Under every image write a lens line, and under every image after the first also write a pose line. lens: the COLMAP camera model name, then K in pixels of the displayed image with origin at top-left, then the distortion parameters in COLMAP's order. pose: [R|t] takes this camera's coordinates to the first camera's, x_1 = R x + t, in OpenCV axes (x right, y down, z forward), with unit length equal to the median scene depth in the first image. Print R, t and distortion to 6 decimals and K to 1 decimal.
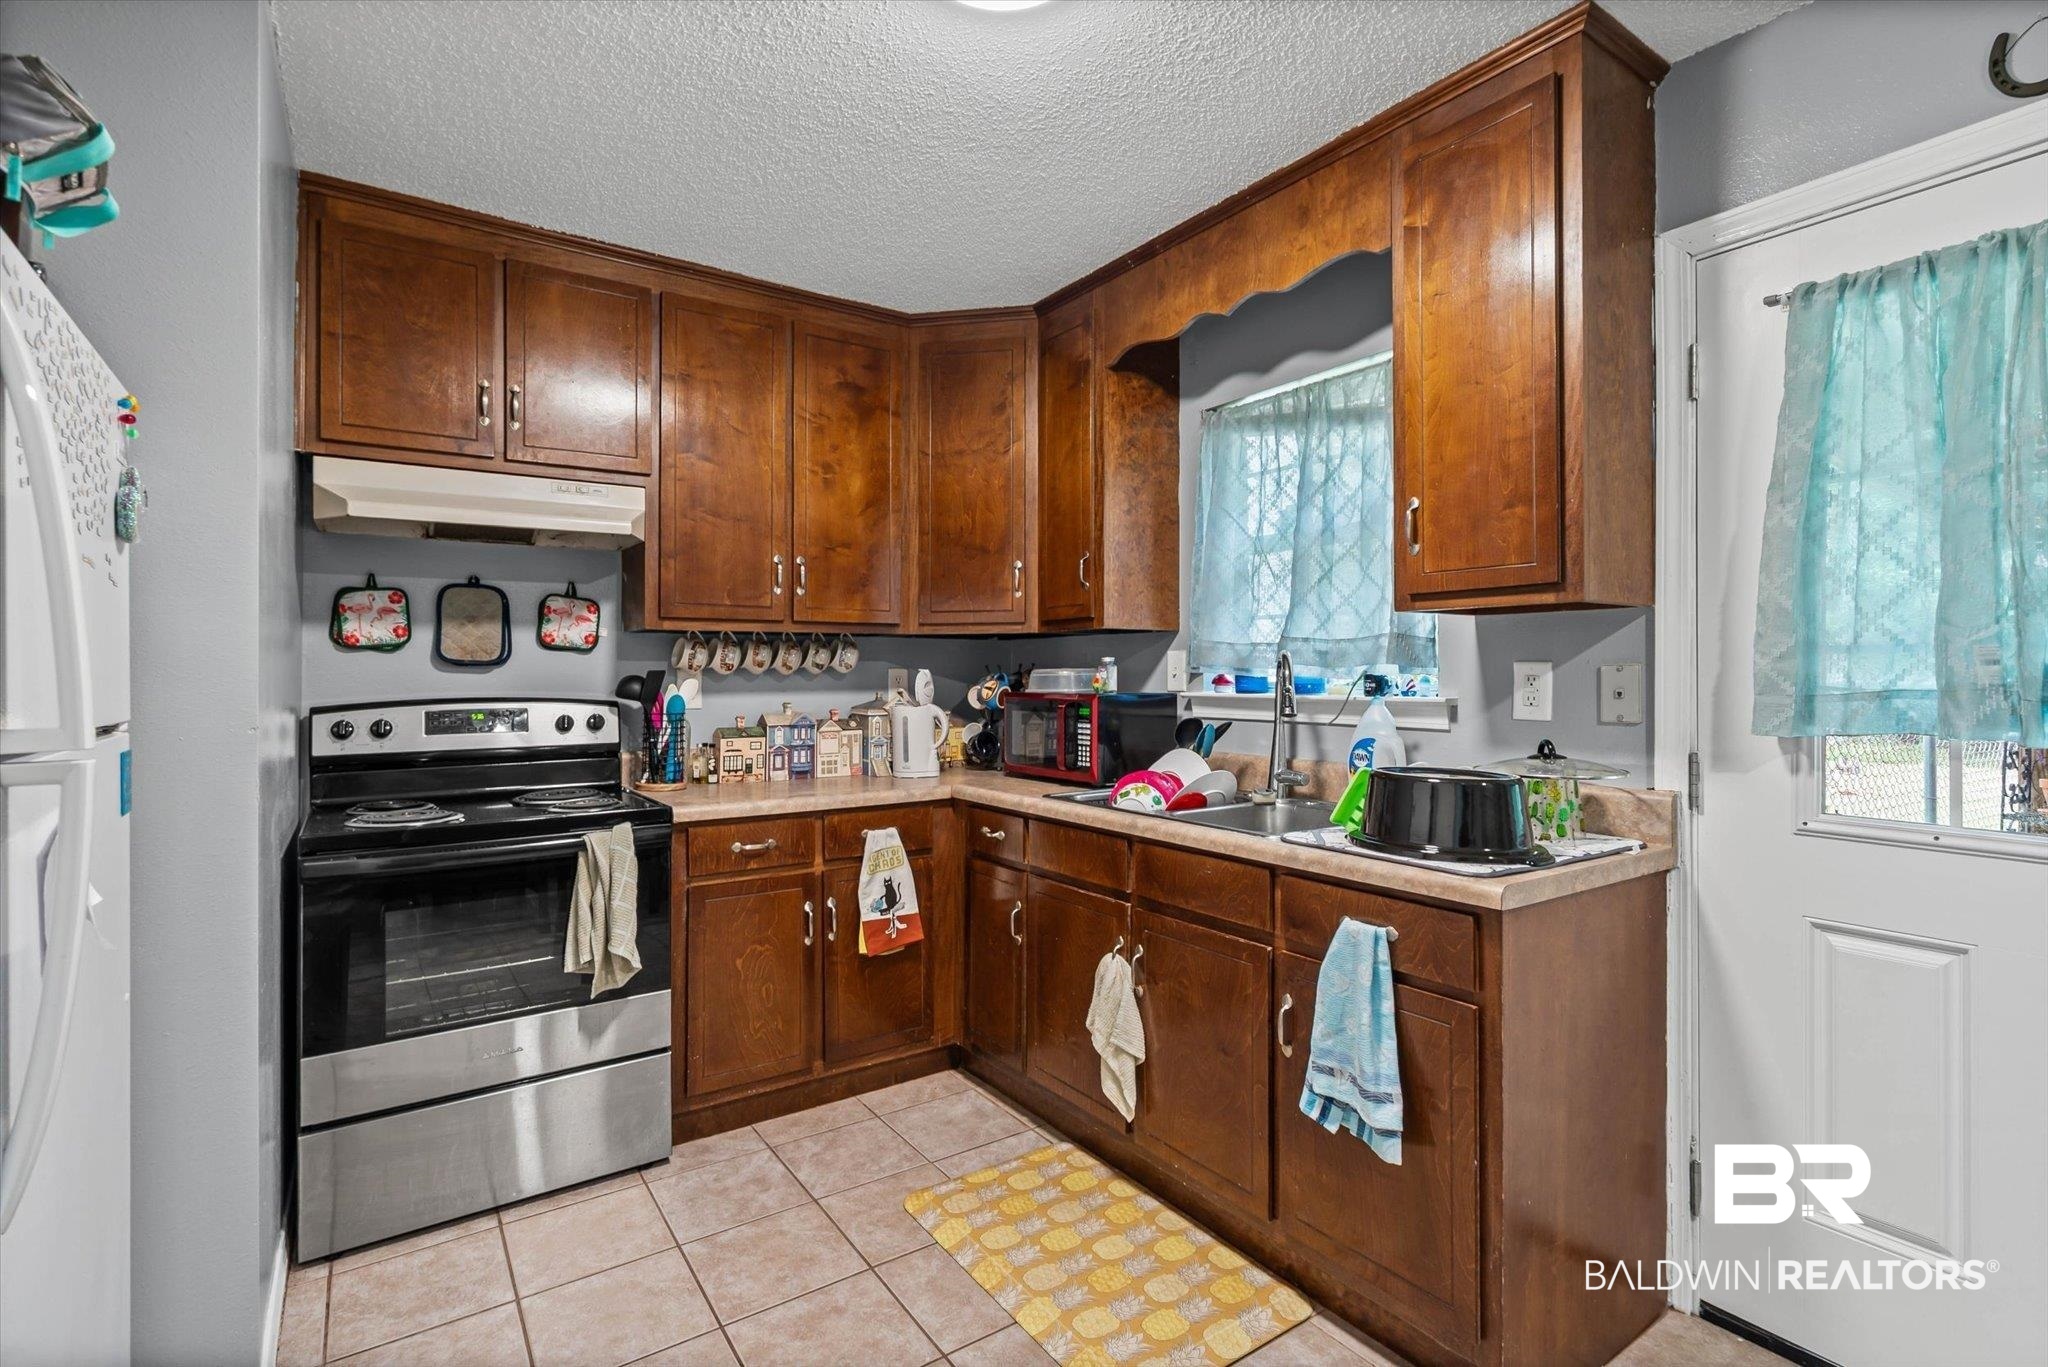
lens RADIAL K [[966.2, 0, 1022.4], [0, 966.2, 657.0], [0, 0, 1]] dist [0.000113, 0.001041]
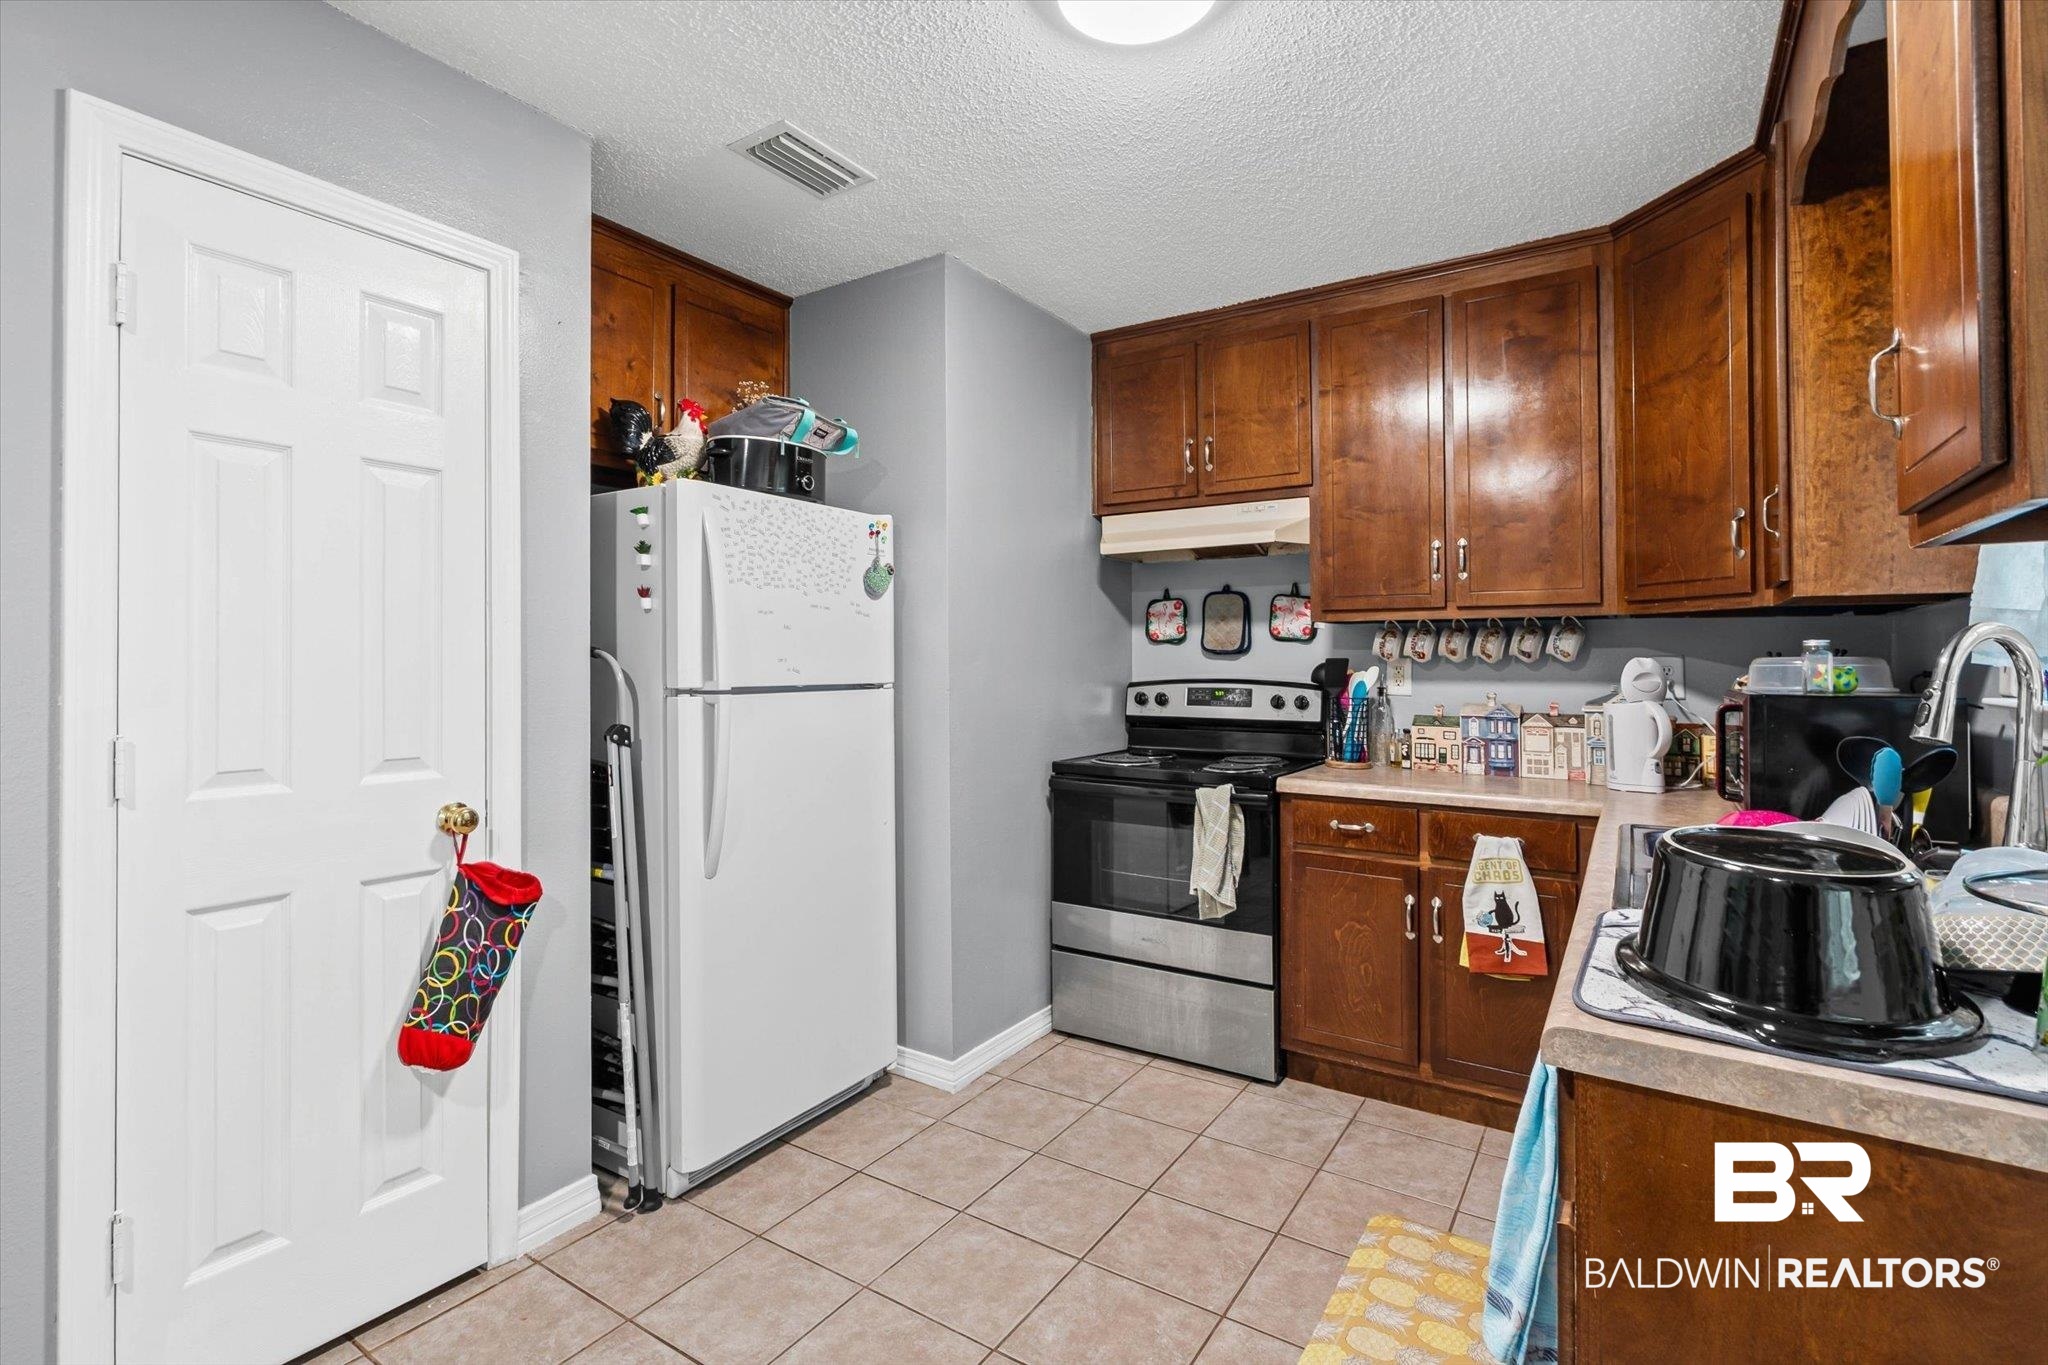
lens RADIAL K [[948.4, 0, 1021.8], [0, 948.4, 642.9], [0, 0, 1]] dist [0.000547, 0.000158]
pose [[0.378004, -0.013405, -0.925707, 0.503678], [0.010298, 0.999894, -0.010275, 0.004002], [0.925747, -0.005649, 0.378102, 0.265084]]
